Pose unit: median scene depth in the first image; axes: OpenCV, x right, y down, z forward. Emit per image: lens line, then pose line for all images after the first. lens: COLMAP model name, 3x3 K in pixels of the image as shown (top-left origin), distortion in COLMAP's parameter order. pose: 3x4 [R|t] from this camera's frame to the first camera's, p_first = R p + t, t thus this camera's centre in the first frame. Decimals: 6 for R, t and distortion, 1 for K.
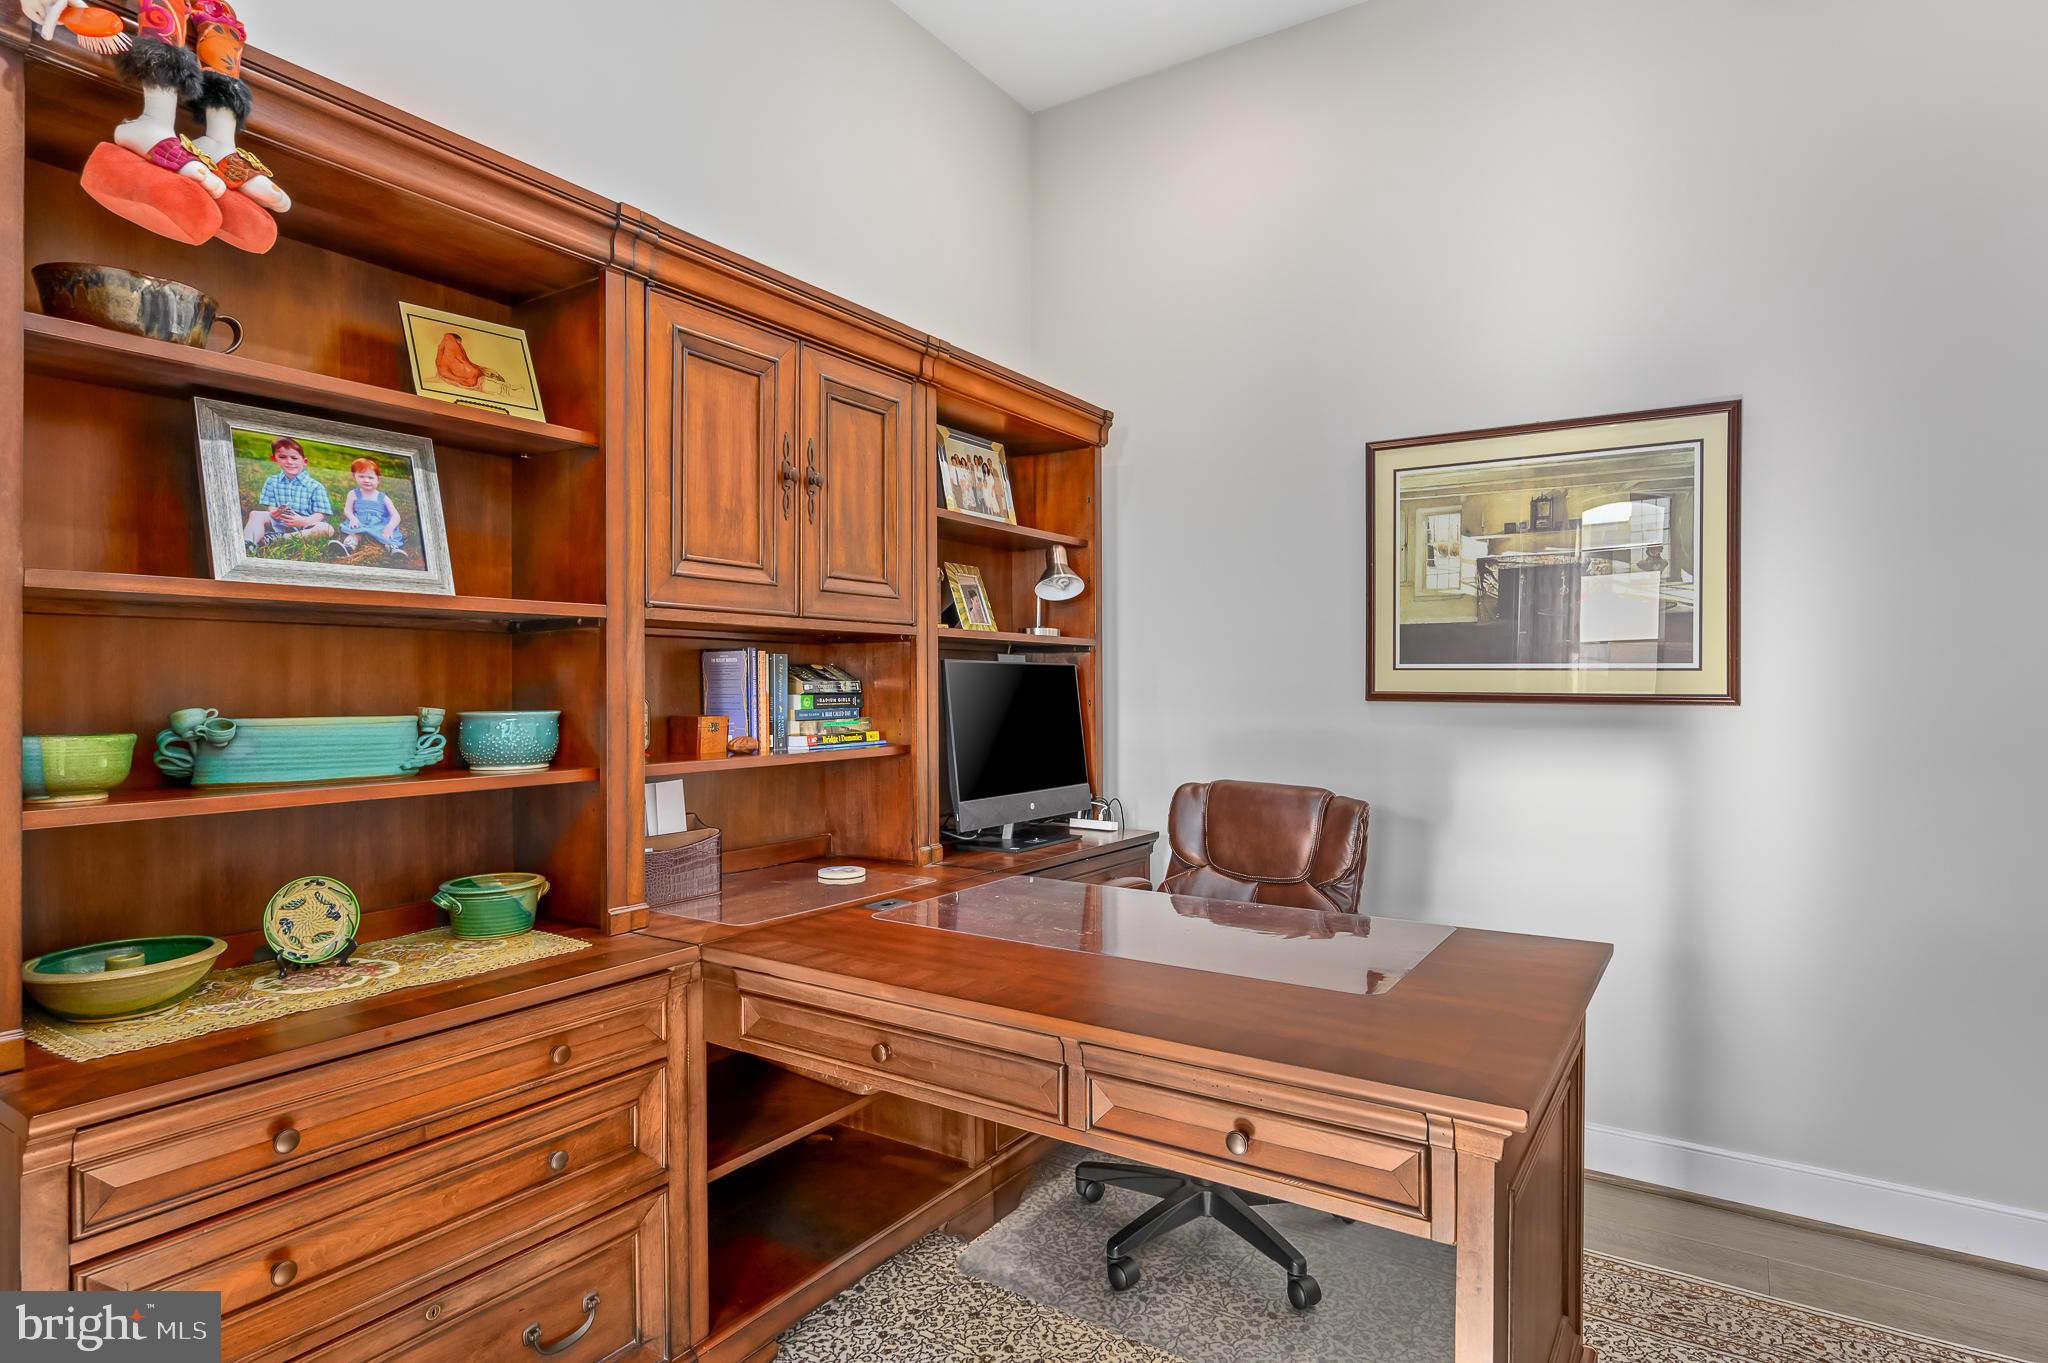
lens RADIAL K [[1082.0, 0, 1030.2], [0, 1082.0, 675.2], [0, 0, 1]] dist [0.001067, 0.001526]
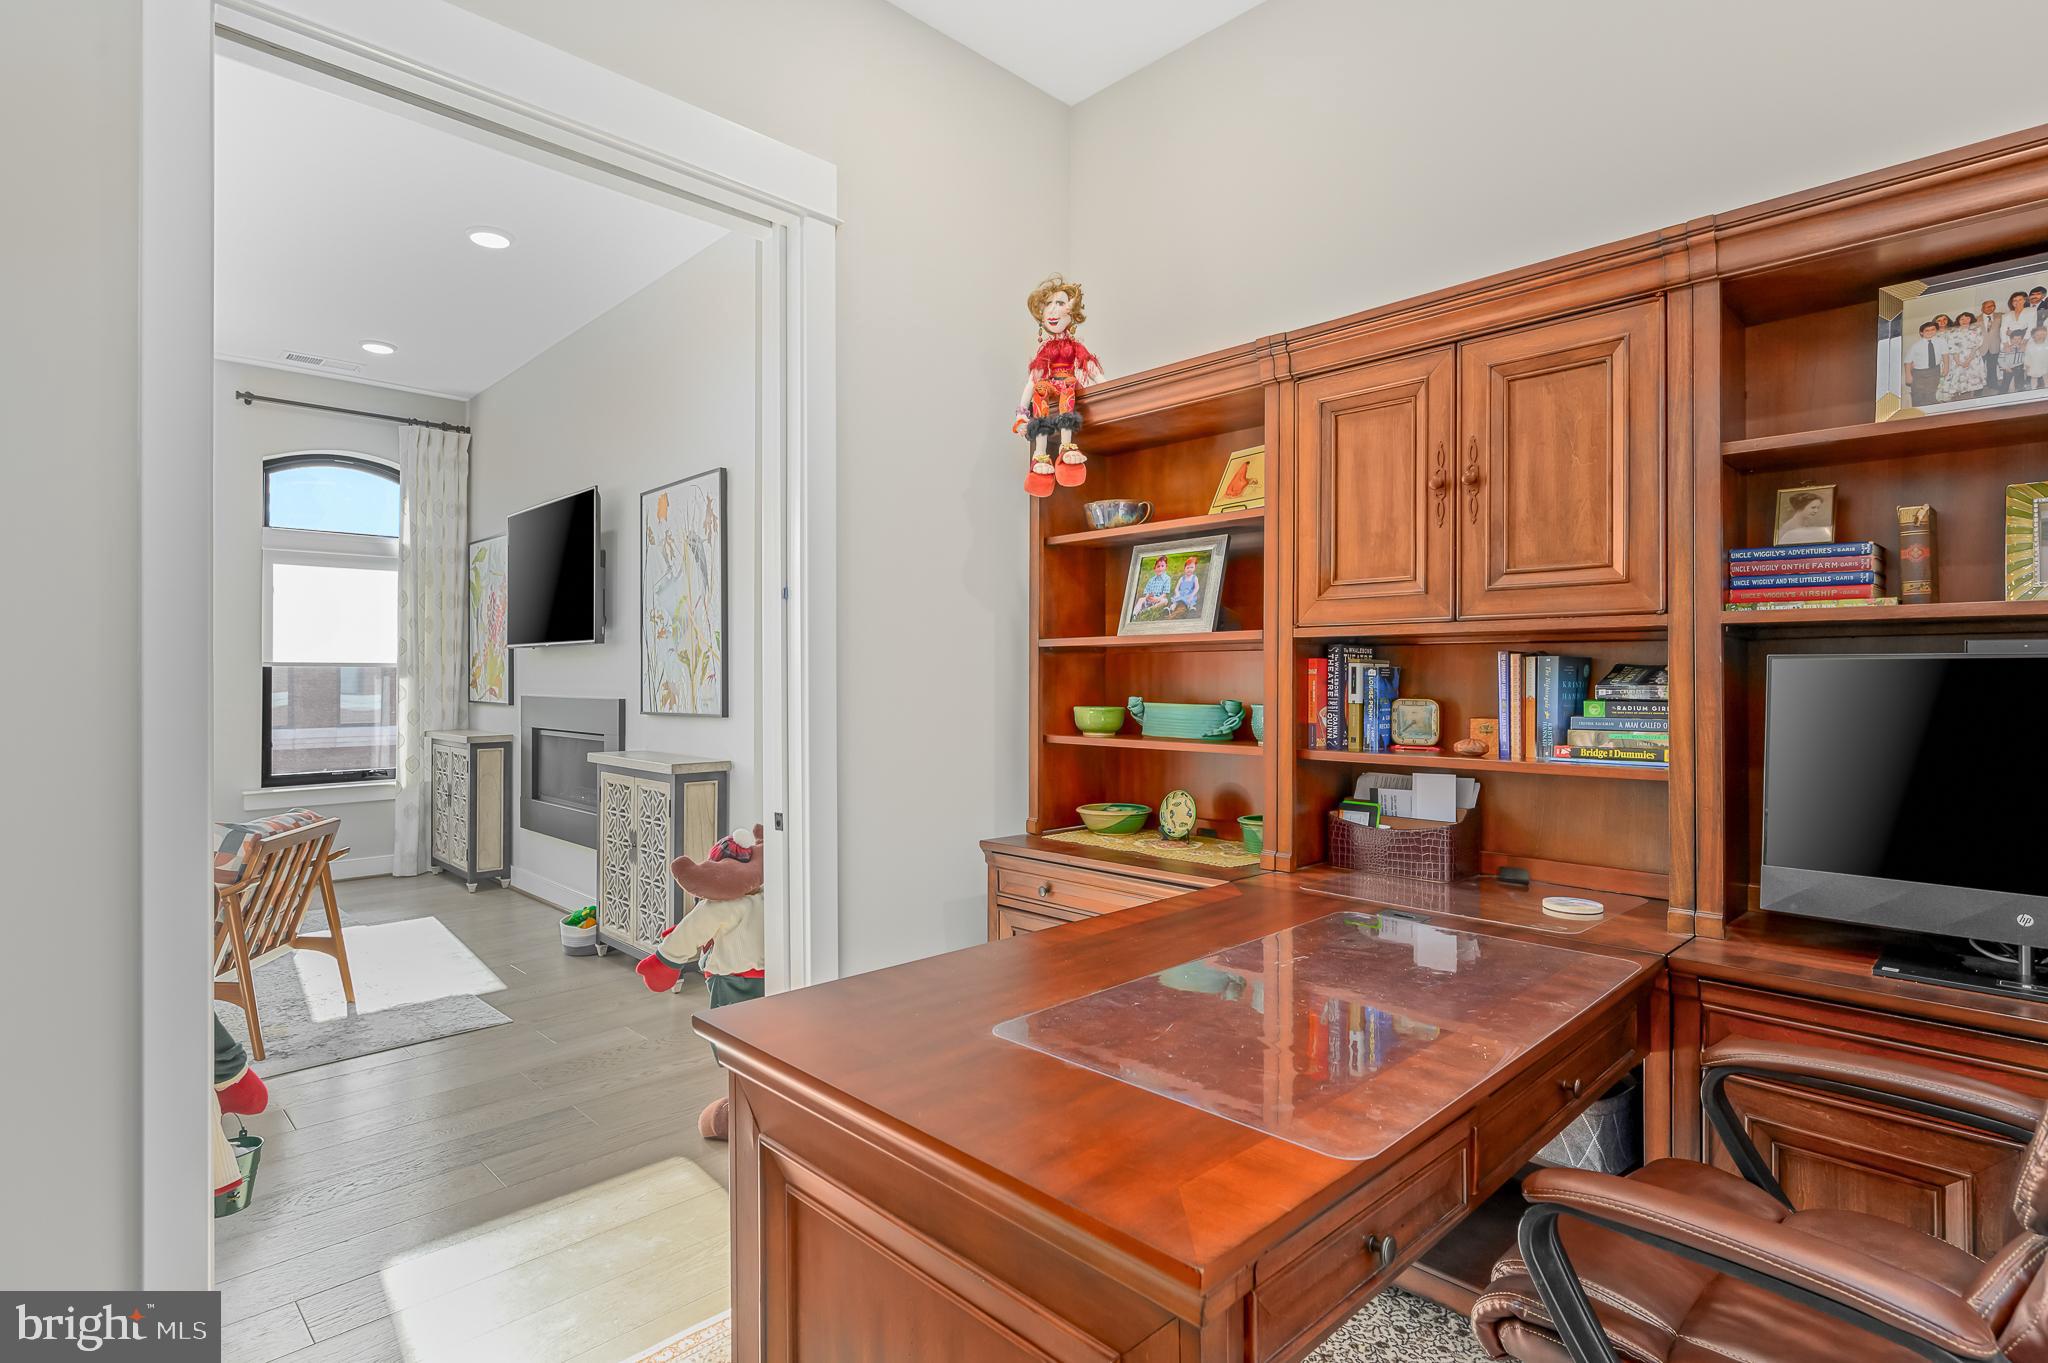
lens RADIAL K [[1033.7, 0, 1034.7], [0, 1033.7, 686.6], [0, 0, 1]] dist [0.000070, 0.000562]
pose [[-0.215328, -0.004404, -0.976532, 0.868386], [-0.004928, 0.999982, -0.003423, 0.013348], [0.976529, 0.004075, -0.215346, 0.896769]]
